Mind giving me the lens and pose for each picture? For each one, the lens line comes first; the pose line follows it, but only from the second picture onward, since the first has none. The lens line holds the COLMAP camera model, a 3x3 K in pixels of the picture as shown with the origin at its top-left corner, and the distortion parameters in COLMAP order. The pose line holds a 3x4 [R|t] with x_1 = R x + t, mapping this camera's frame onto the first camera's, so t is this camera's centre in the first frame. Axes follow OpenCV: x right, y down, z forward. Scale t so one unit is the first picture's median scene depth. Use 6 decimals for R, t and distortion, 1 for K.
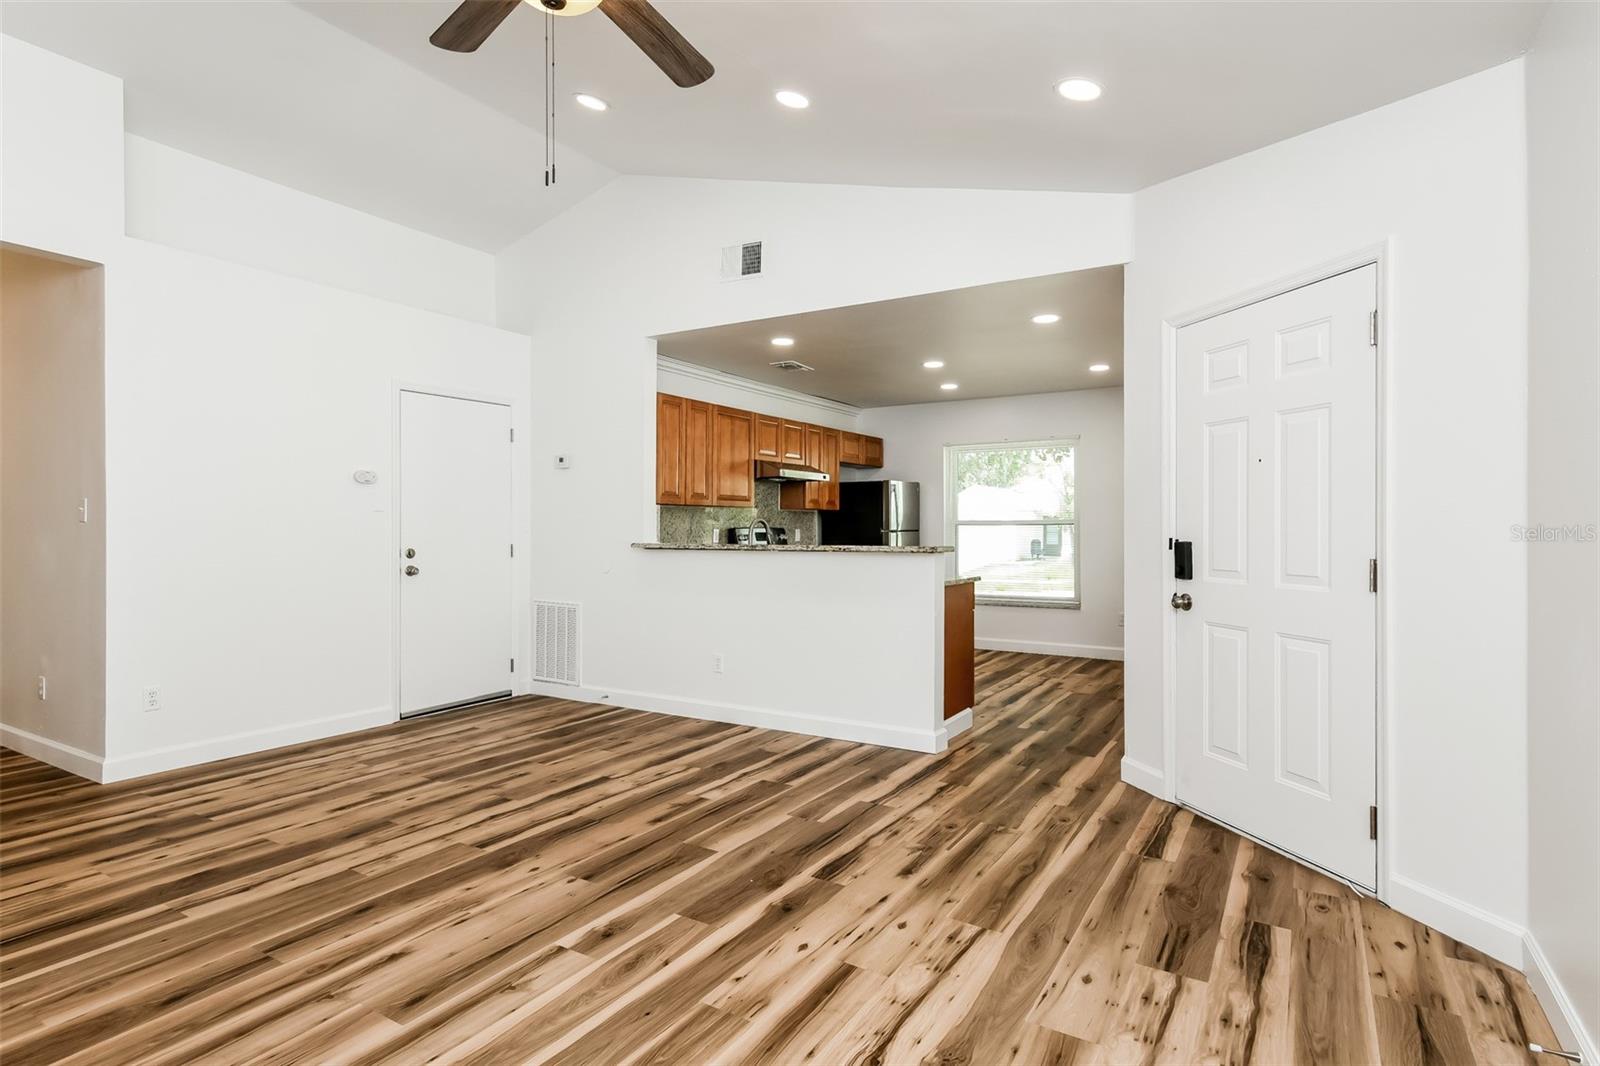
lens RADIAL K [[841.6, 0, 806.5], [0, 841.6, 523.1], [0, 0, 1]] dist [0.000912, -0.000732]
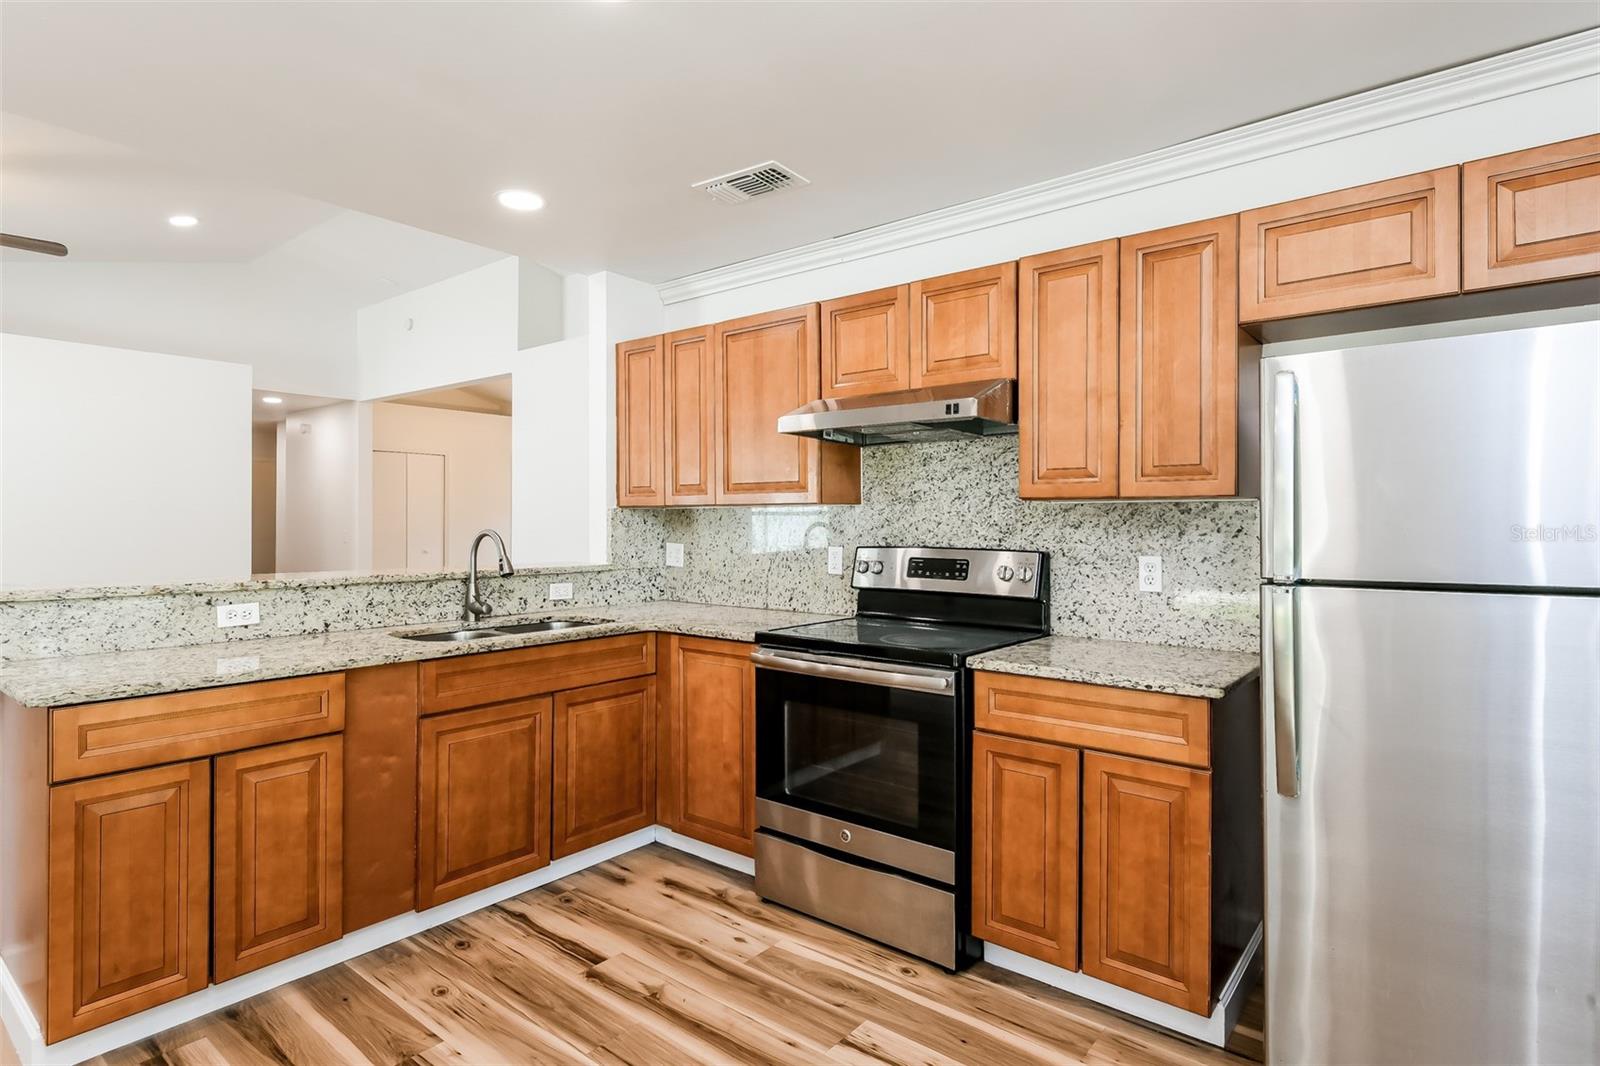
lens RADIAL K [[841.6, 0, 806.5], [0, 841.6, 523.1], [0, 0, 1]] dist [0.000912, -0.000732]
pose [[-0.155228, -0.004715, -0.987867, 0.343254], [-0.000218, 0.999989, -0.004738, -0.004868], [0.987879, -0.000520, -0.155227, 0.907139]]
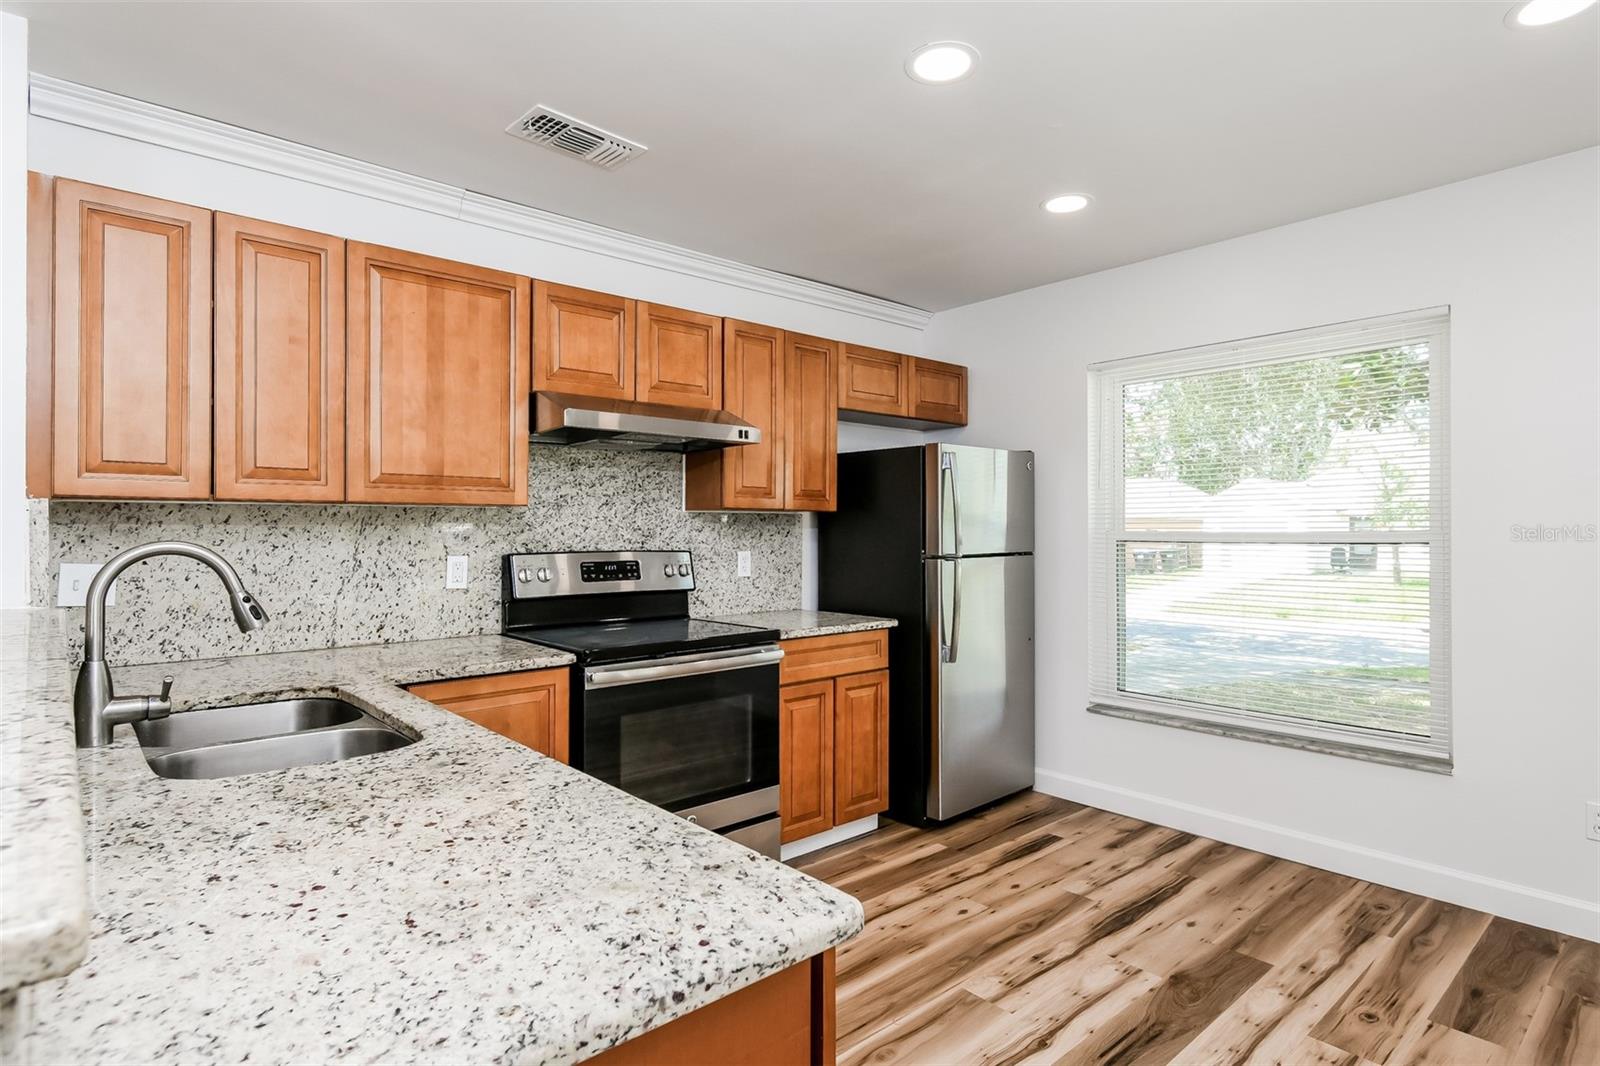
lens RADIAL K [[827.7, 0, 800.0], [0, 827.7, 533.0], [0, 0, 1]] dist [0.003774, 0.000926]
pose [[0.951595, -0.002735, -0.307344, 0.163014], [0.004795, 0.999971, 0.005949, -0.006147], [0.307319, -0.007135, 0.951580, 0.556279]]
